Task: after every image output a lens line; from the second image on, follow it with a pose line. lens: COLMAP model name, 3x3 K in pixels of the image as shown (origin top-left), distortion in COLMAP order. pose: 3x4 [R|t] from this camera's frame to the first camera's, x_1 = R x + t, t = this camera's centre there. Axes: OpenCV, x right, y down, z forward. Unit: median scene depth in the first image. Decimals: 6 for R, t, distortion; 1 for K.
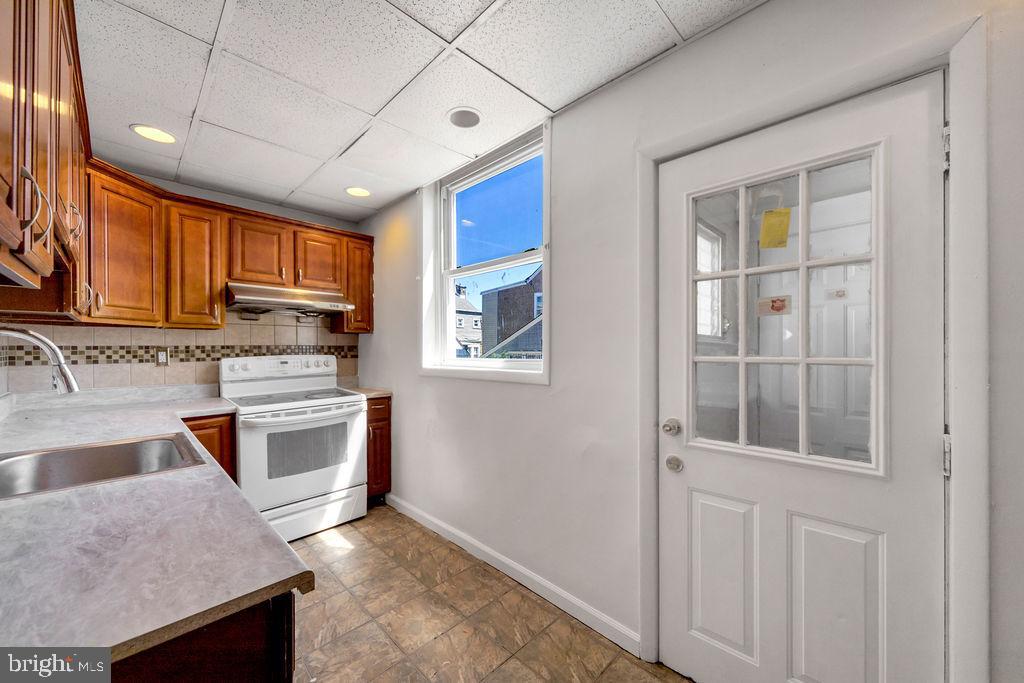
lens RADIAL K [[386.8, 0, 517.2], [0, 386.8, 349.2], [0, 0, 1]] dist [-0.002306, -0.000219]
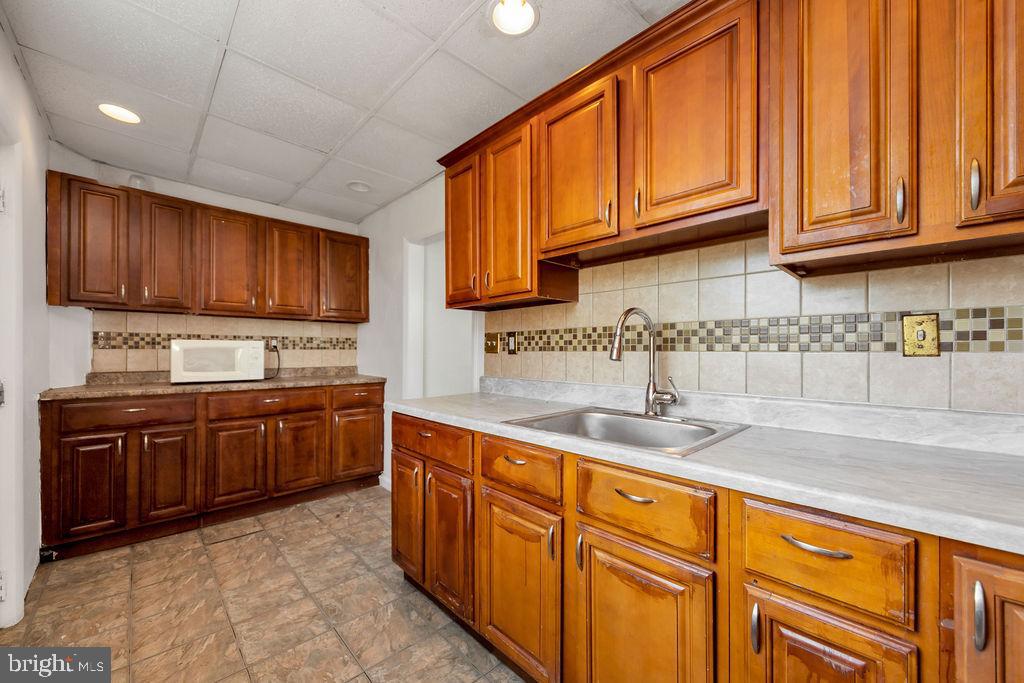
lens RADIAL K [[386.8, 0, 501.5], [0, 386.8, 340.4], [0, 0, 1]] dist [-0.002306, -0.000219]
pose [[-0.997948, 0.016533, 0.061852, -0.585884], [0.016072, 0.999839, -0.007941, 0.019893], [-0.061973, -0.006930, -0.998054, 1.150302]]
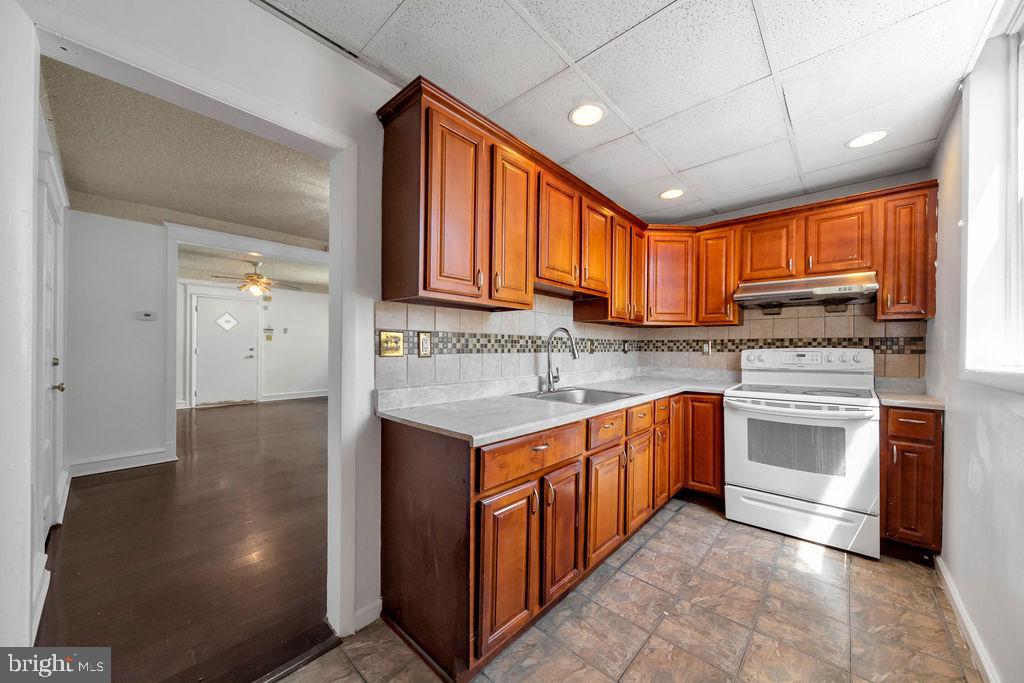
lens RADIAL K [[370.9, 0, 510.6], [0, 370.9, 347.0], [0, 0, 1]] dist [0.001593, 0.000157]
pose [[0.017690, 0.000241, -0.999843, 0.343800], [-0.010649, 0.999943, 0.000053, 0.022834], [0.999787, 0.010646, 0.017691, 0.277021]]
